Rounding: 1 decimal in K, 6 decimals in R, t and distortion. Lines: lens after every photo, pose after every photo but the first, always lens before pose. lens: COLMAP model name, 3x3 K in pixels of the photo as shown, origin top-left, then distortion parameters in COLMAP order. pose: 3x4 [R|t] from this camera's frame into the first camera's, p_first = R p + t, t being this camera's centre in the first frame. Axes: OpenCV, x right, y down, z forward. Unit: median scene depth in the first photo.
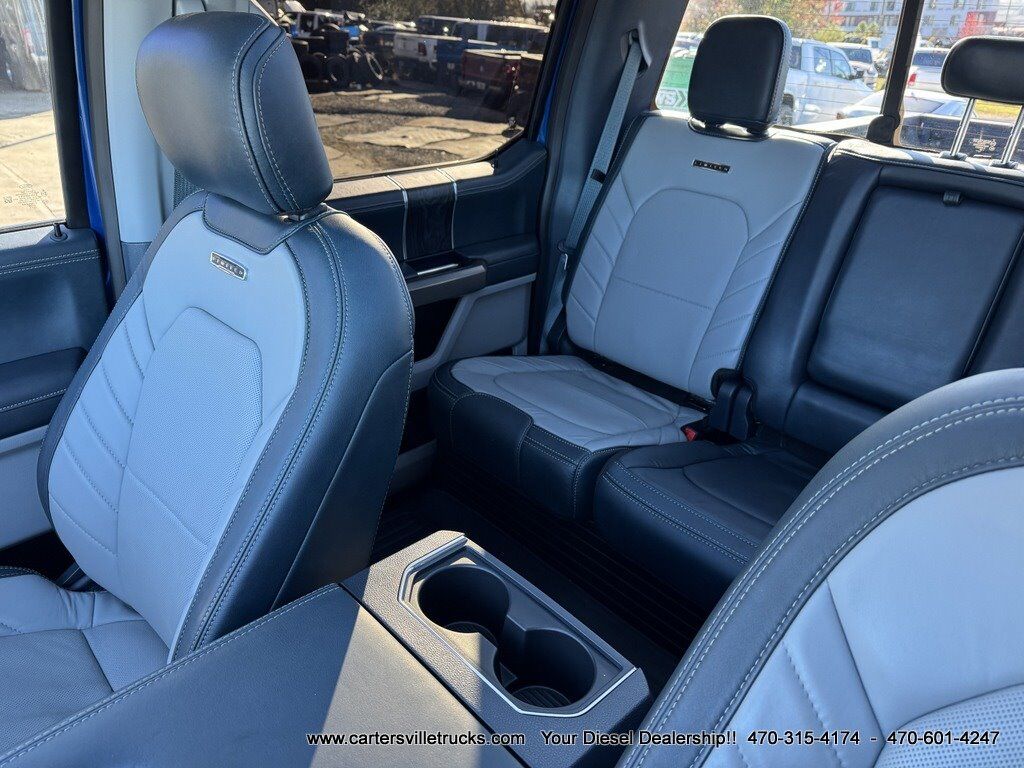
lens RADIAL K [[729.0, 0, 515.8], [0, 729.0, 382.4], [0, 0, 1]] dist [0.044736, -0.052317]
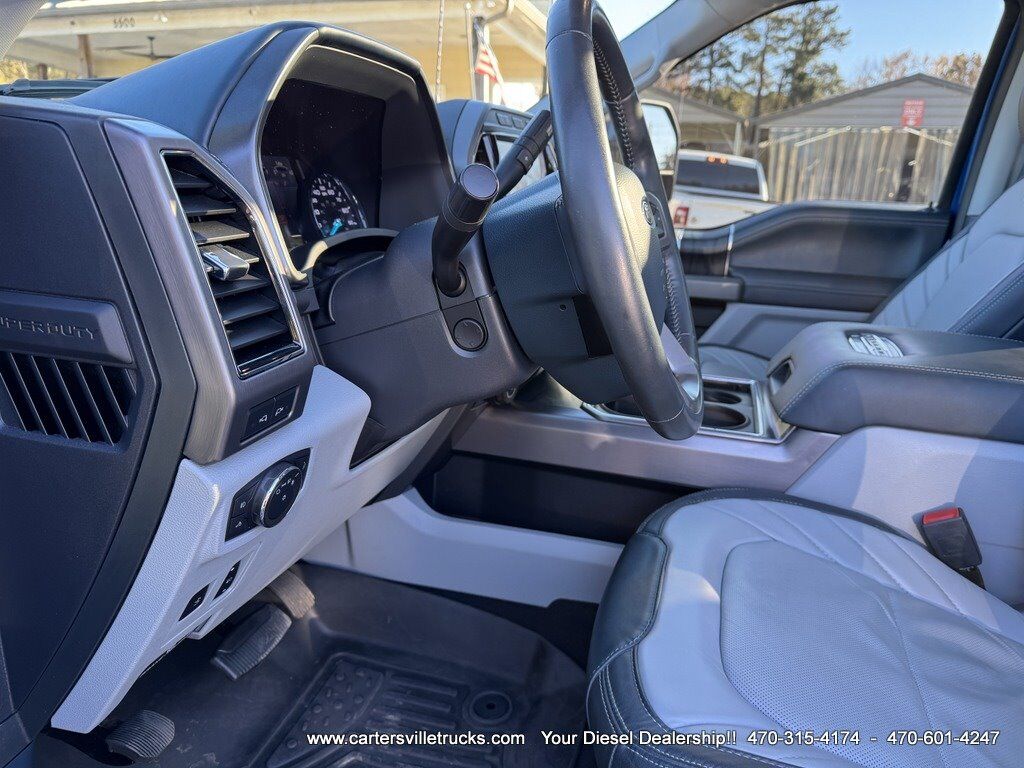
lens RADIAL K [[724.0, 0, 512.0], [0, 724.0, 384.0], [0, 0, 1]] dist [0.039806, -0.043960]
pose [[0.495602, 0.239662, -0.834830, 0.238428], [-0.424821, 0.905245, 0.007679, 0.351687], [0.757565, 0.350848, 0.550455, -0.302313]]
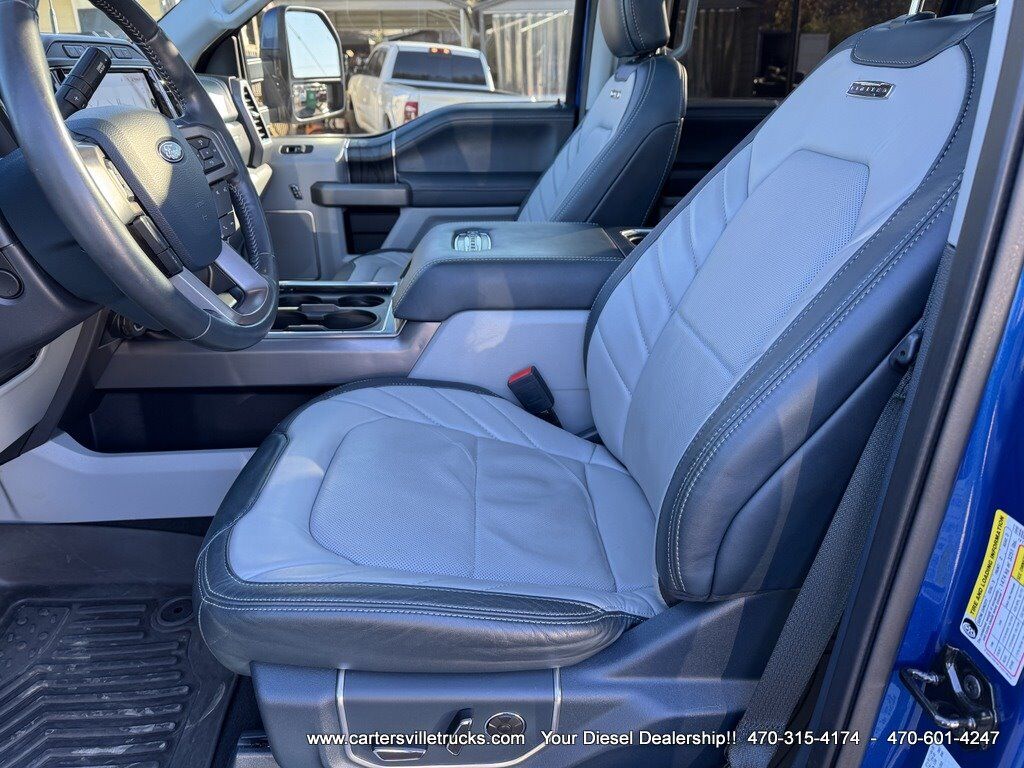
lens RADIAL K [[723.2, 0, 508.8], [0, 723.2, 389.7], [0, 0, 1]] dist [0.042442, -0.051237]
pose [[0.746160, 0.241420, -0.620453, 0.389003], [-0.283484, 0.958442, 0.032013, 0.302199], [0.602397, 0.152002, 0.783590, -0.259919]]
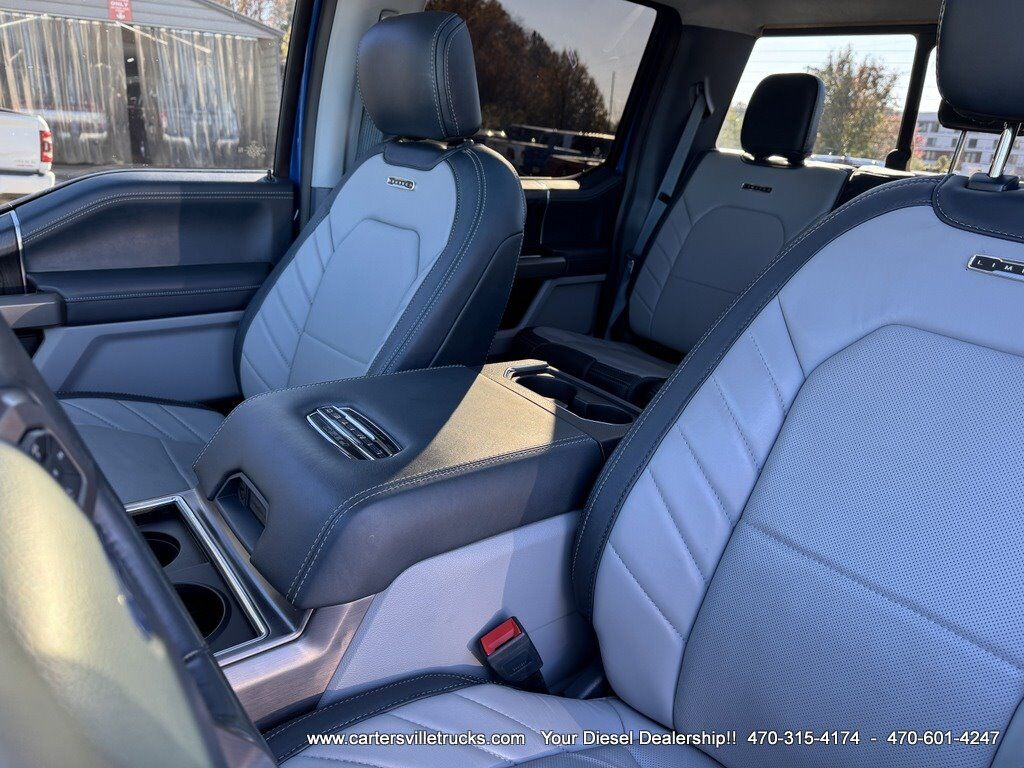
lens RADIAL K [[724.0, 0, 512.0], [0, 724.0, 384.0], [0, 0, 1]] dist [0.039806, -0.043960]
pose [[0.992219, 0.085485, -0.090523, -0.003495], [-0.096229, 0.987870, -0.121874, 0.205716], [0.079007, 0.129637, 0.988409, -0.189716]]
